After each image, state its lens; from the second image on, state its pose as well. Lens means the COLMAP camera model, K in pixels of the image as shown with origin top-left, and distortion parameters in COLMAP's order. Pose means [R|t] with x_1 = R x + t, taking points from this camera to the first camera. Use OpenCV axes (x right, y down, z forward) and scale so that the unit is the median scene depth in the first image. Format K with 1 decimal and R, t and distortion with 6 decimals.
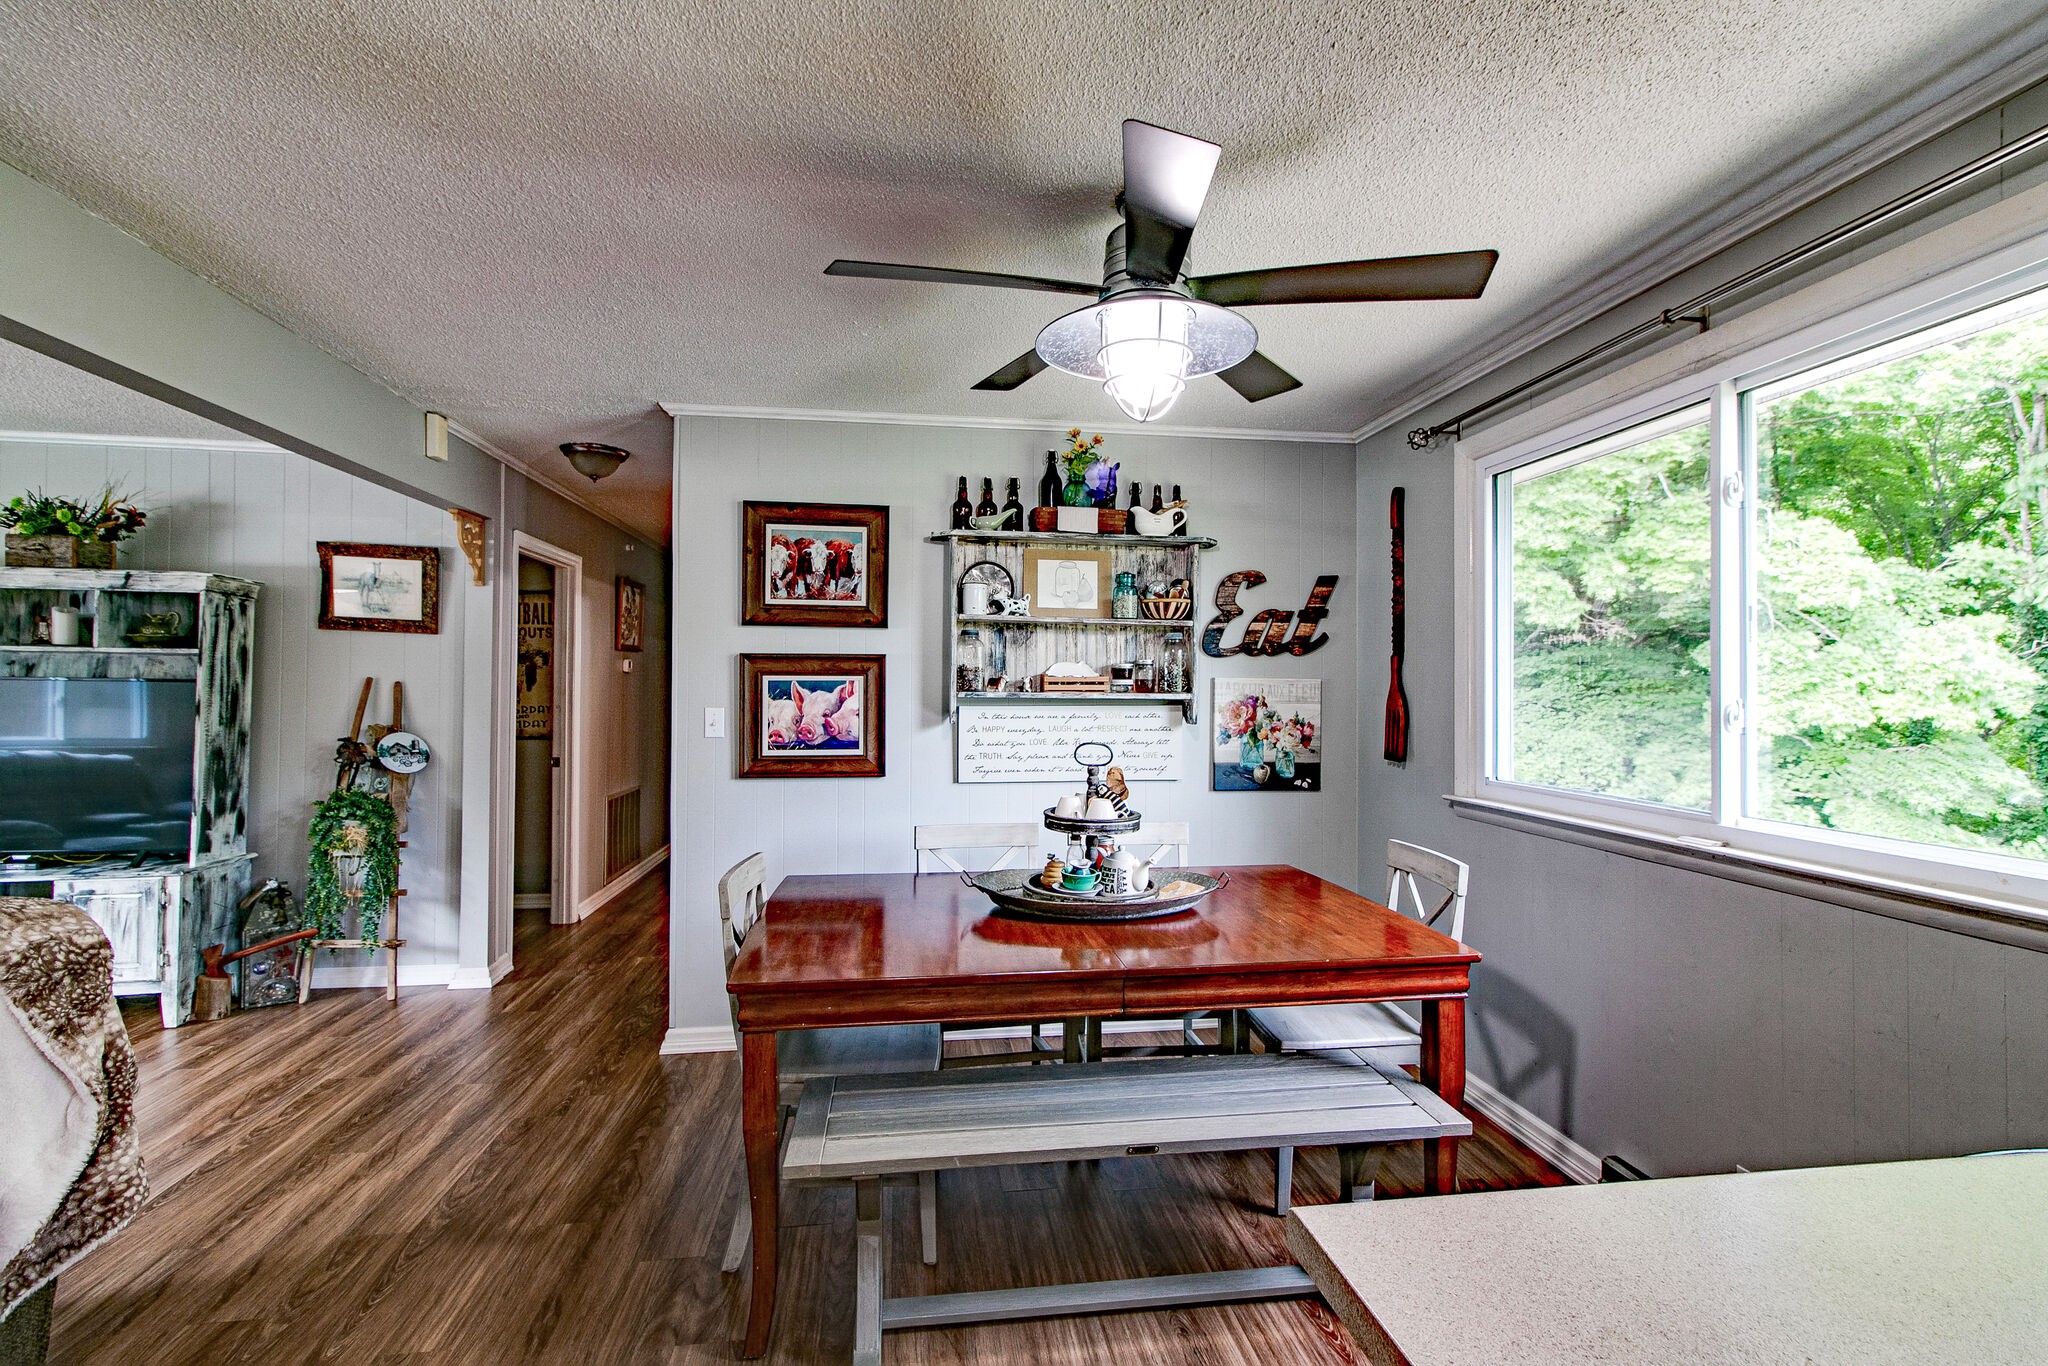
lens RADIAL K [[1003.4, 0, 1024.0], [0, 1003.4, 683.0], [0, 0, 1]] dist [-0.000722, -0.000108]
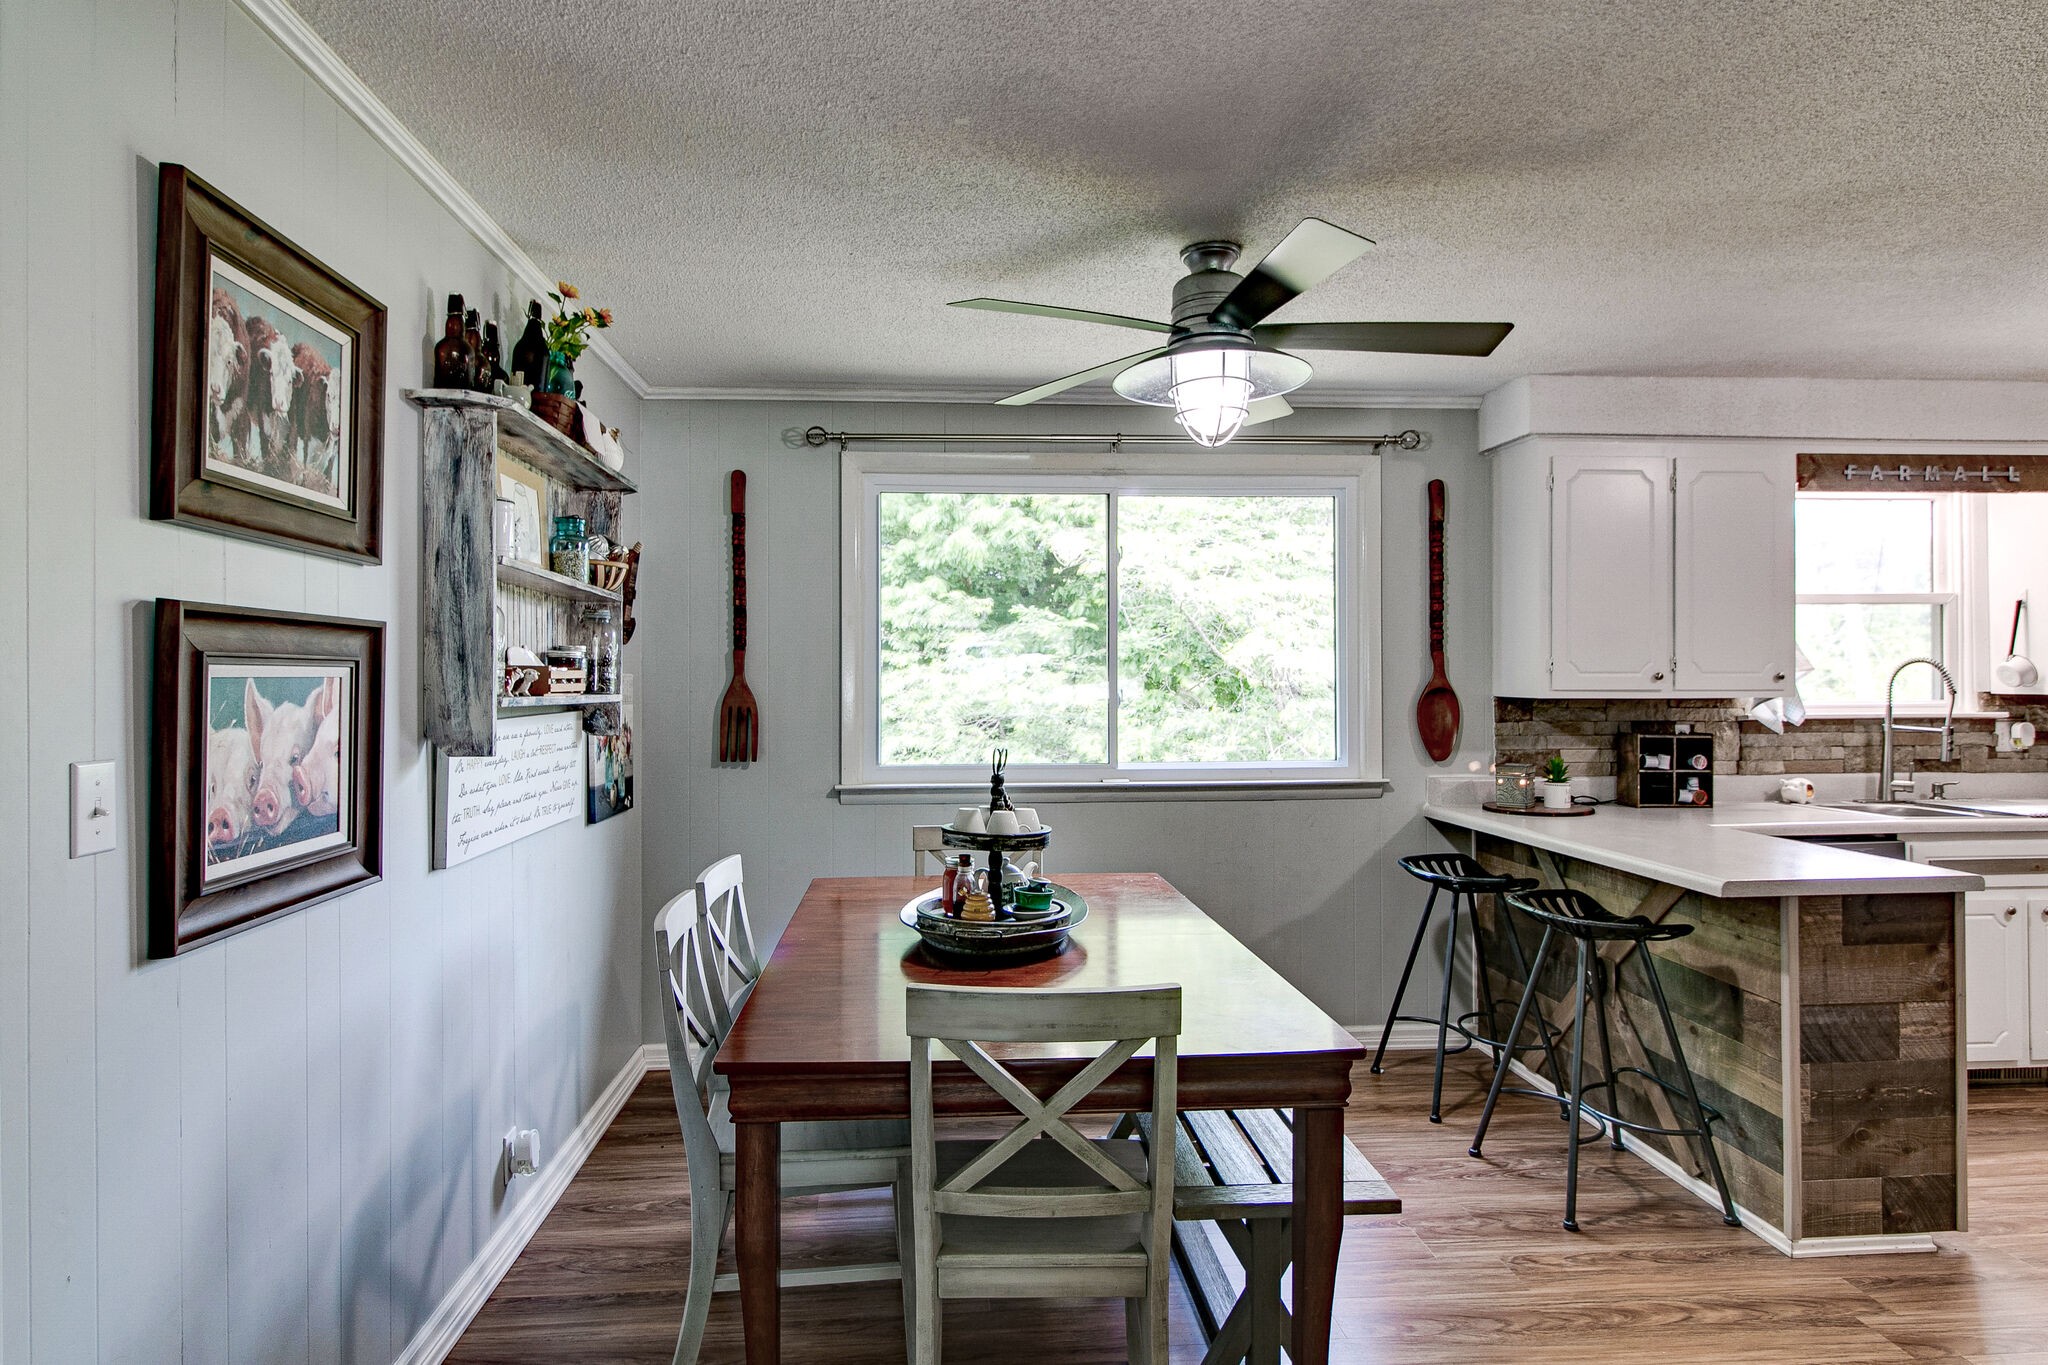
lens RADIAL K [[1171.9, 0, 991.9], [0, 1171.9, 666.1], [0, 0, 1]] dist [0.011556, -0.002064]
pose [[0.018259, 0.005858, 0.999816, -0.680984], [-0.003730, 0.999976, -0.005791, -0.005186], [-0.999826, -0.003623, 0.018280, 0.701673]]
